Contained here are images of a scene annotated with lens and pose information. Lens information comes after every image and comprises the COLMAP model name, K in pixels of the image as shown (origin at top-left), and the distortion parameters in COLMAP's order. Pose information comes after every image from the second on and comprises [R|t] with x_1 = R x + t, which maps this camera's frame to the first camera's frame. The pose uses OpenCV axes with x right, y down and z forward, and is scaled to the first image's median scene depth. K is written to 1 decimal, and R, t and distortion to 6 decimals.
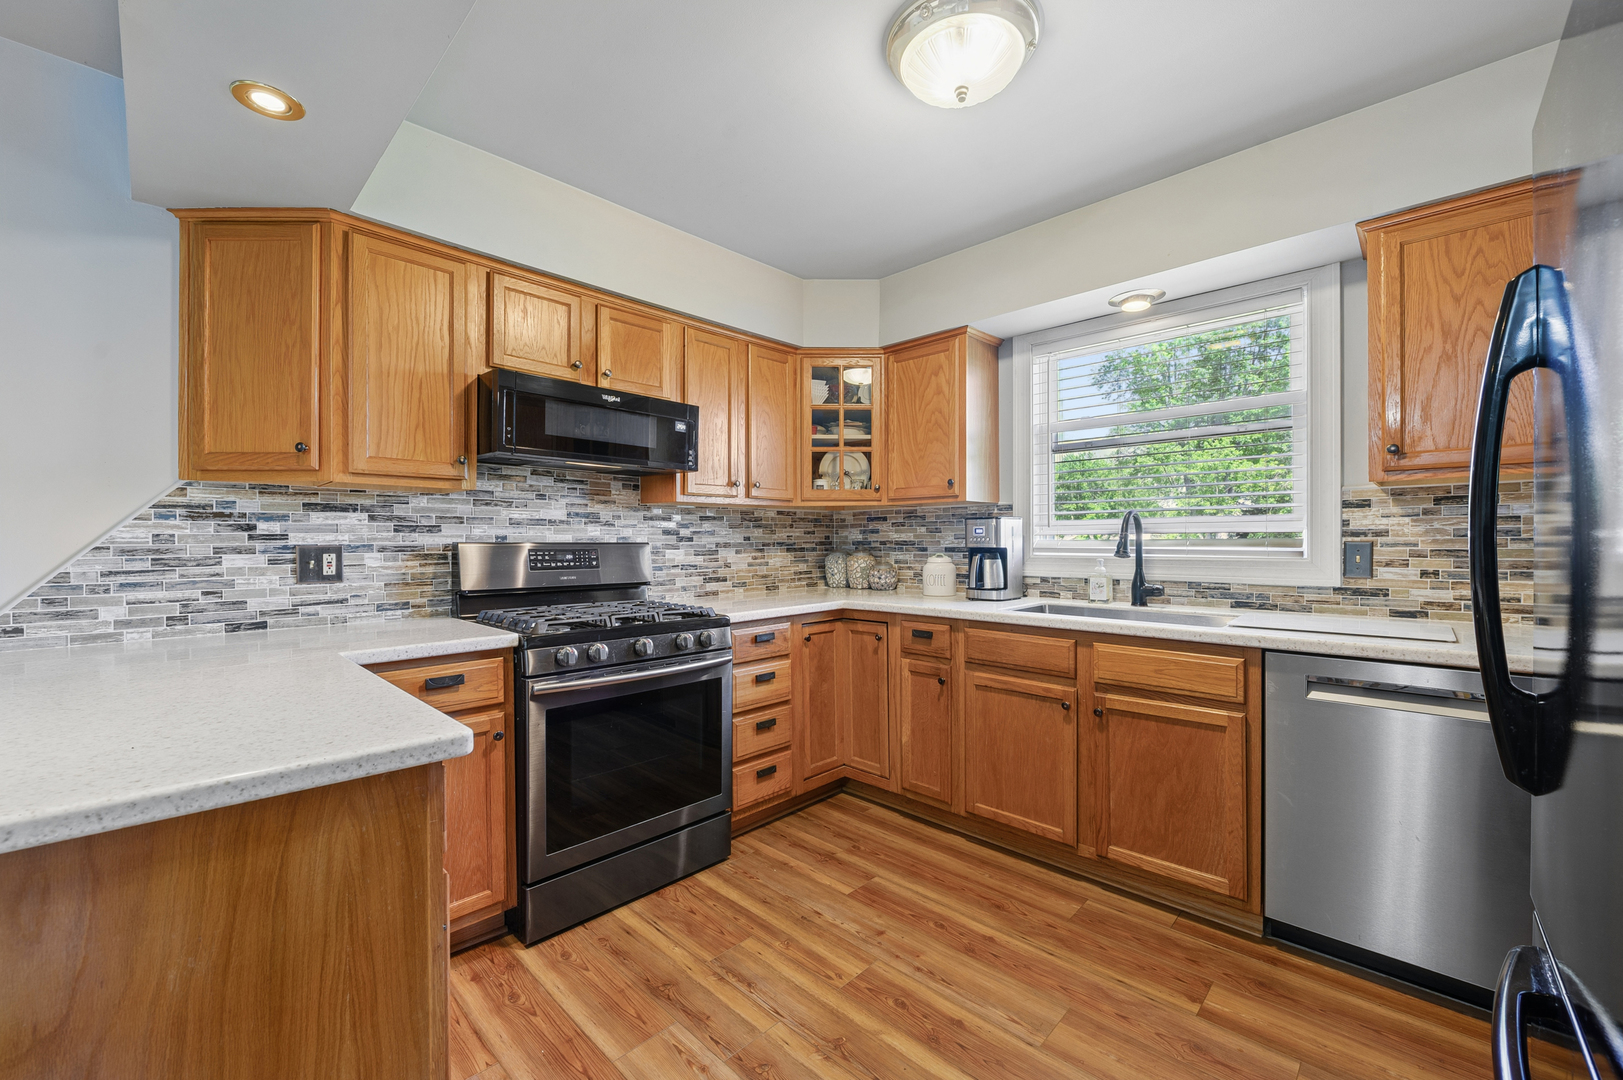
lens RADIAL K [[644.1, 0, 819.9], [0, 644.1, 545.9], [0, 0, 1]] dist [-0.009201, -0.000561]
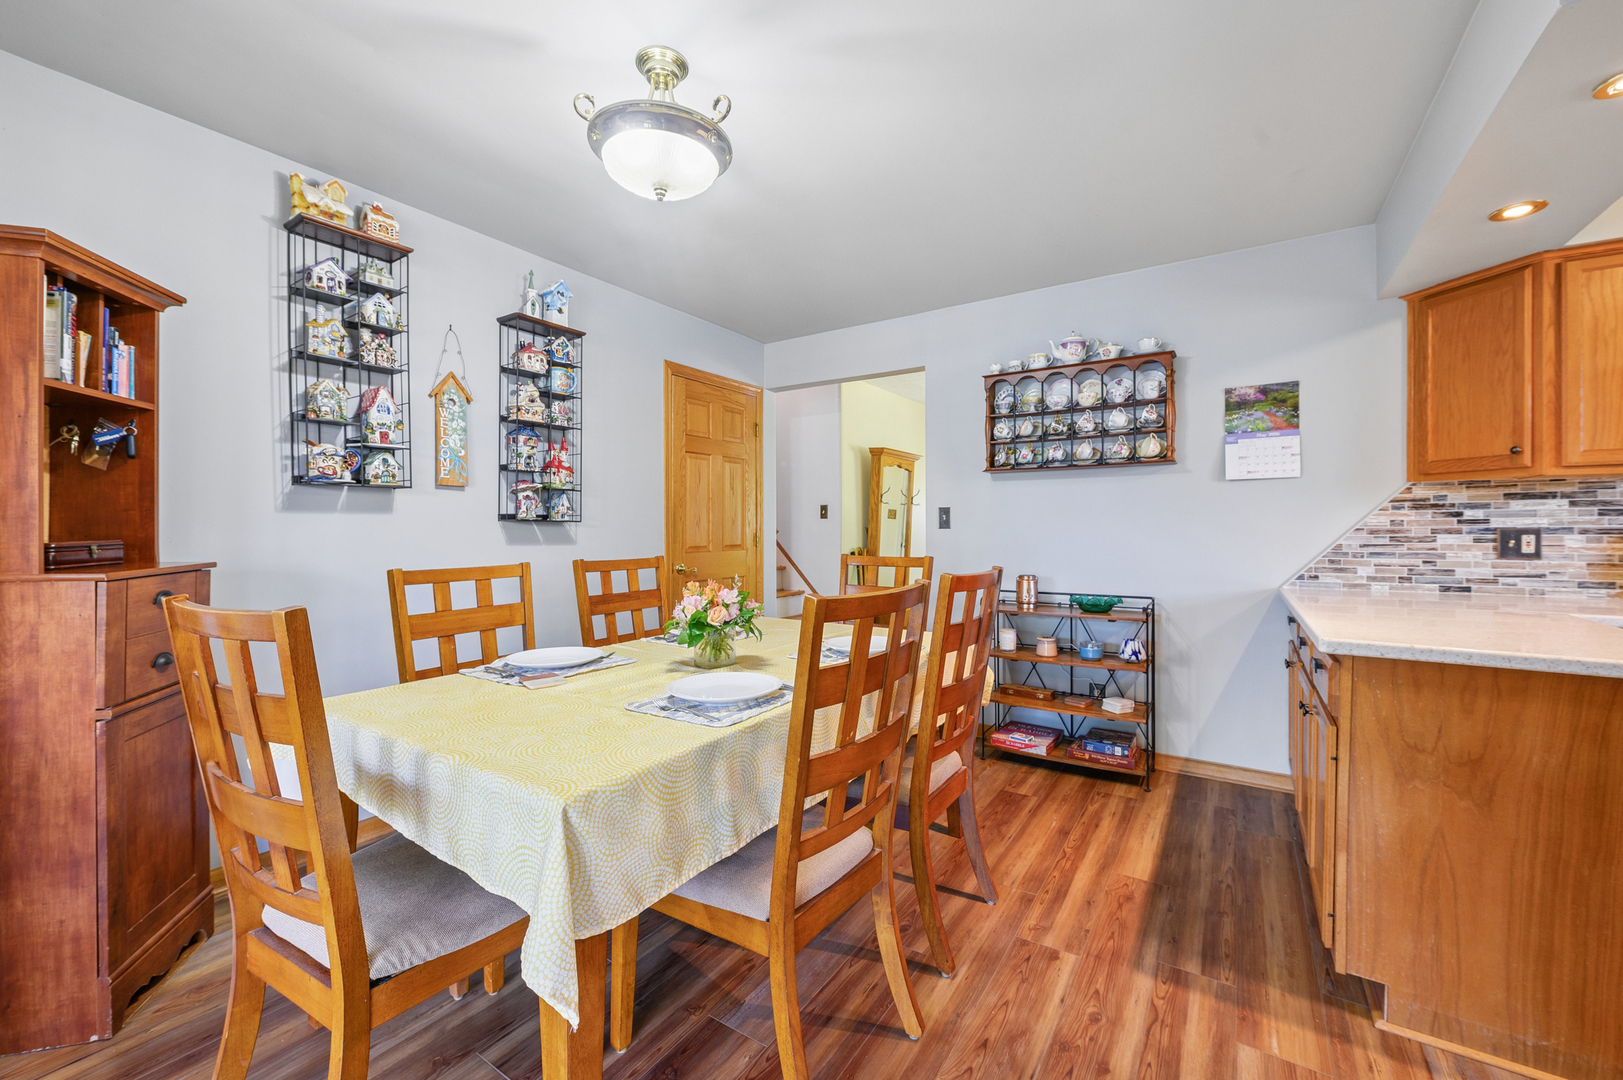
lens RADIAL K [[641.4, 0, 816.8], [0, 641.4, 528.2], [0, 0, 1]] dist [-0.006139, -0.000618]
pose [[0.178800, 0.003578, -0.983879, 0.140056], [-0.004191, 0.999987, 0.002875, 0.001503], [0.983876, 0.003610, 0.178813, -0.458447]]
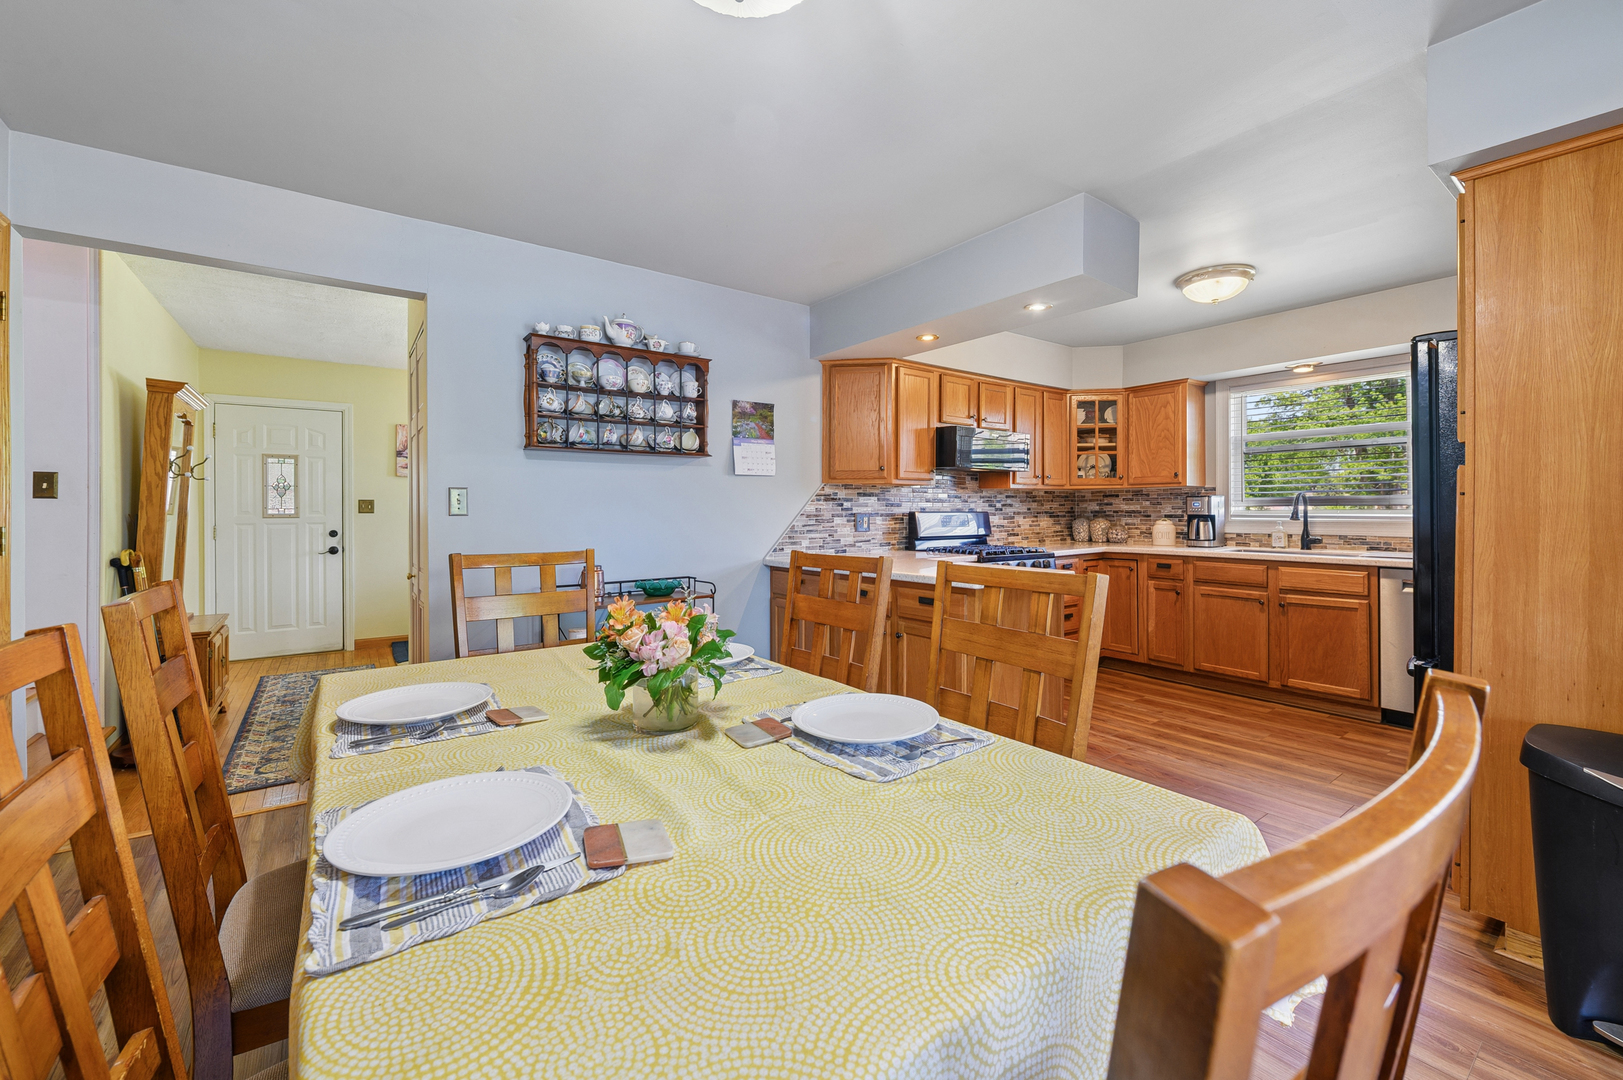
lens RADIAL K [[658.5, 0, 817.2], [0, 658.5, 512.1], [0, 0, 1]] dist [-0.009717, -0.000016]
pose [[0.985124, -0.000434, -0.171843, -0.510995], [-0.000303, 0.999991, -0.004266, 0.004190], [0.171843, 0.004255, 0.985115, -0.990798]]
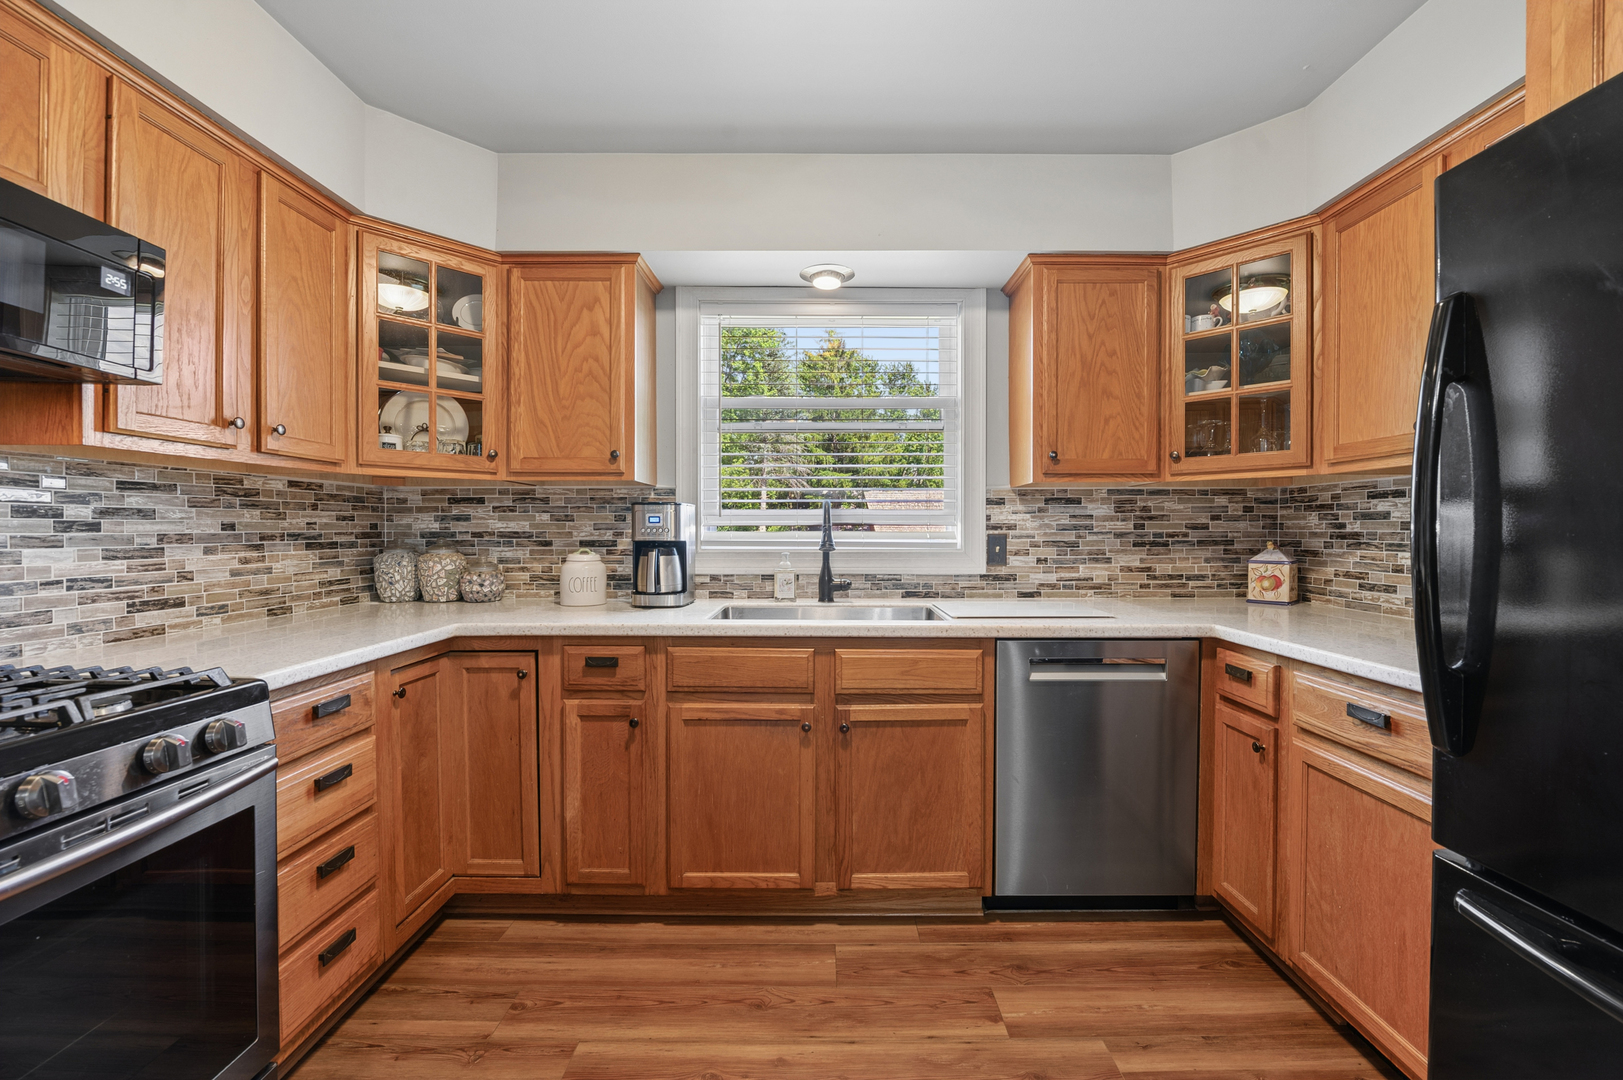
lens RADIAL K [[649.0, 0, 821.9], [0, 649.0, 538.8], [0, 0, 1]] dist [-0.008442, -0.000222]
pose [[0.723087, -0.002970, 0.690750, -0.187373], [0.001892, 0.999996, 0.002318, -0.001686], [-0.690754, -0.000369, 0.723089, 0.356609]]
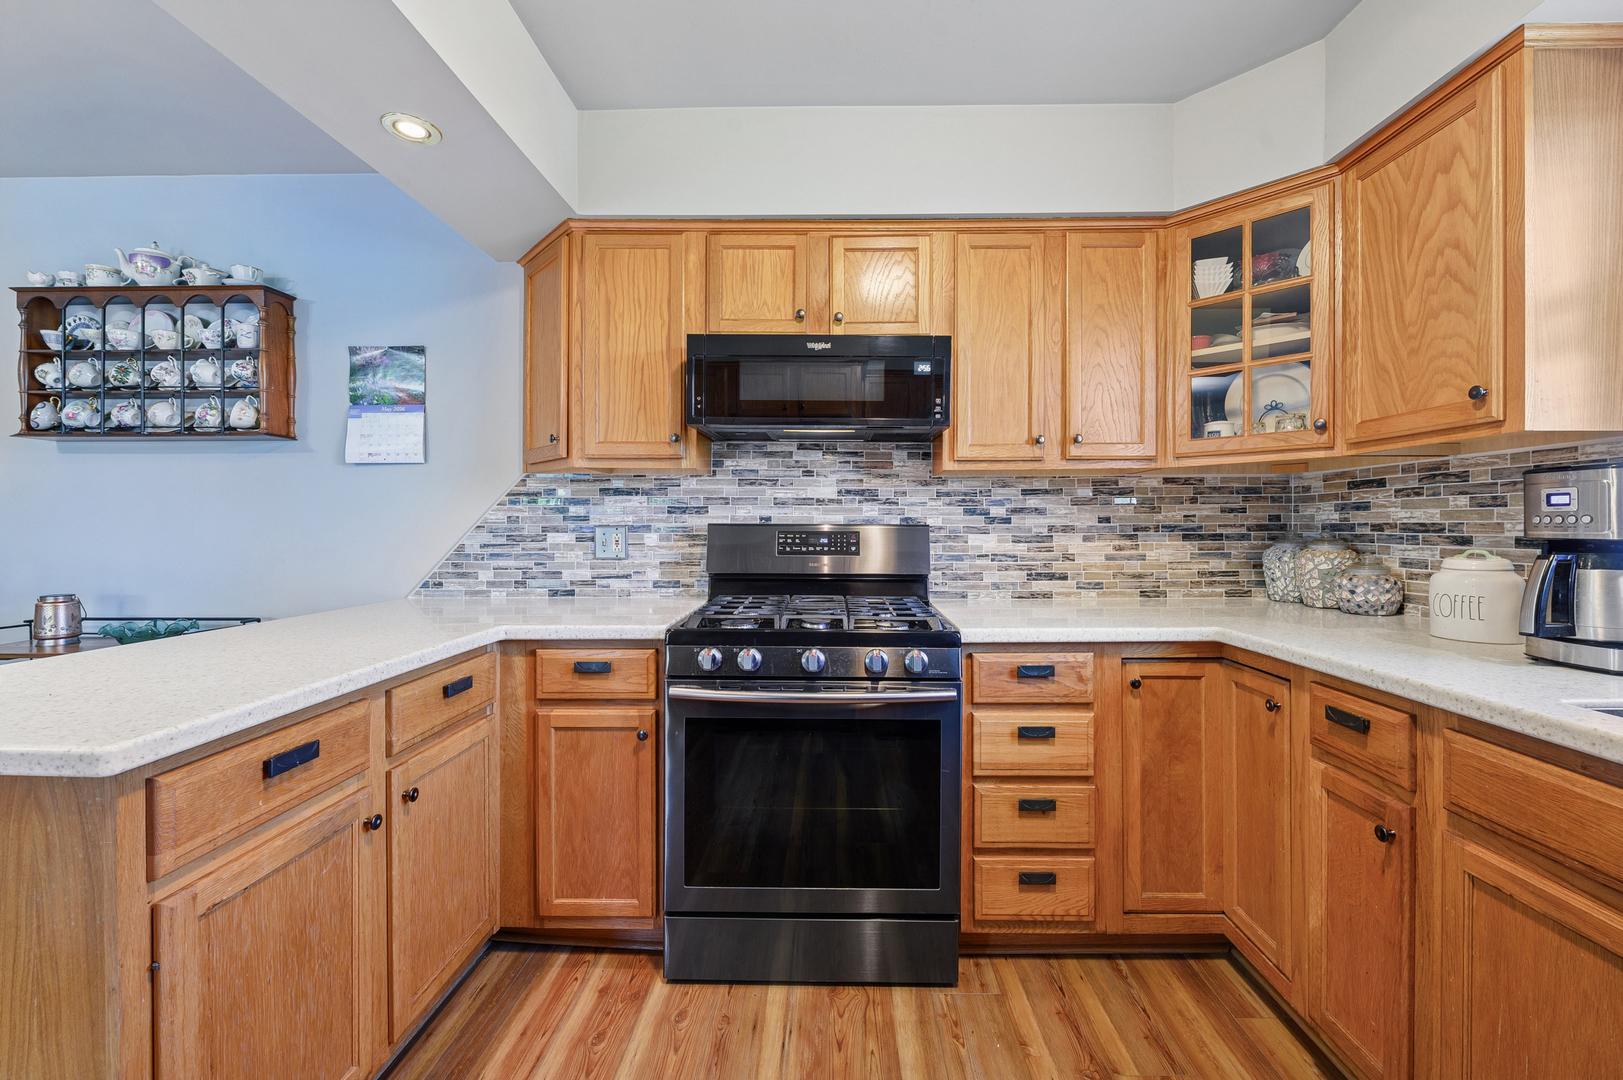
lens RADIAL K [[647.6, 0, 829.8], [0, 647.6, 527.8], [0, 0, 1]] dist [-0.007017, -0.000091]
pose [[0.682321, 0.006833, -0.731021, 0.283924], [-0.008350, 0.999964, 0.001553, -0.001903], [0.731005, 0.005044, 0.682353, 0.459904]]
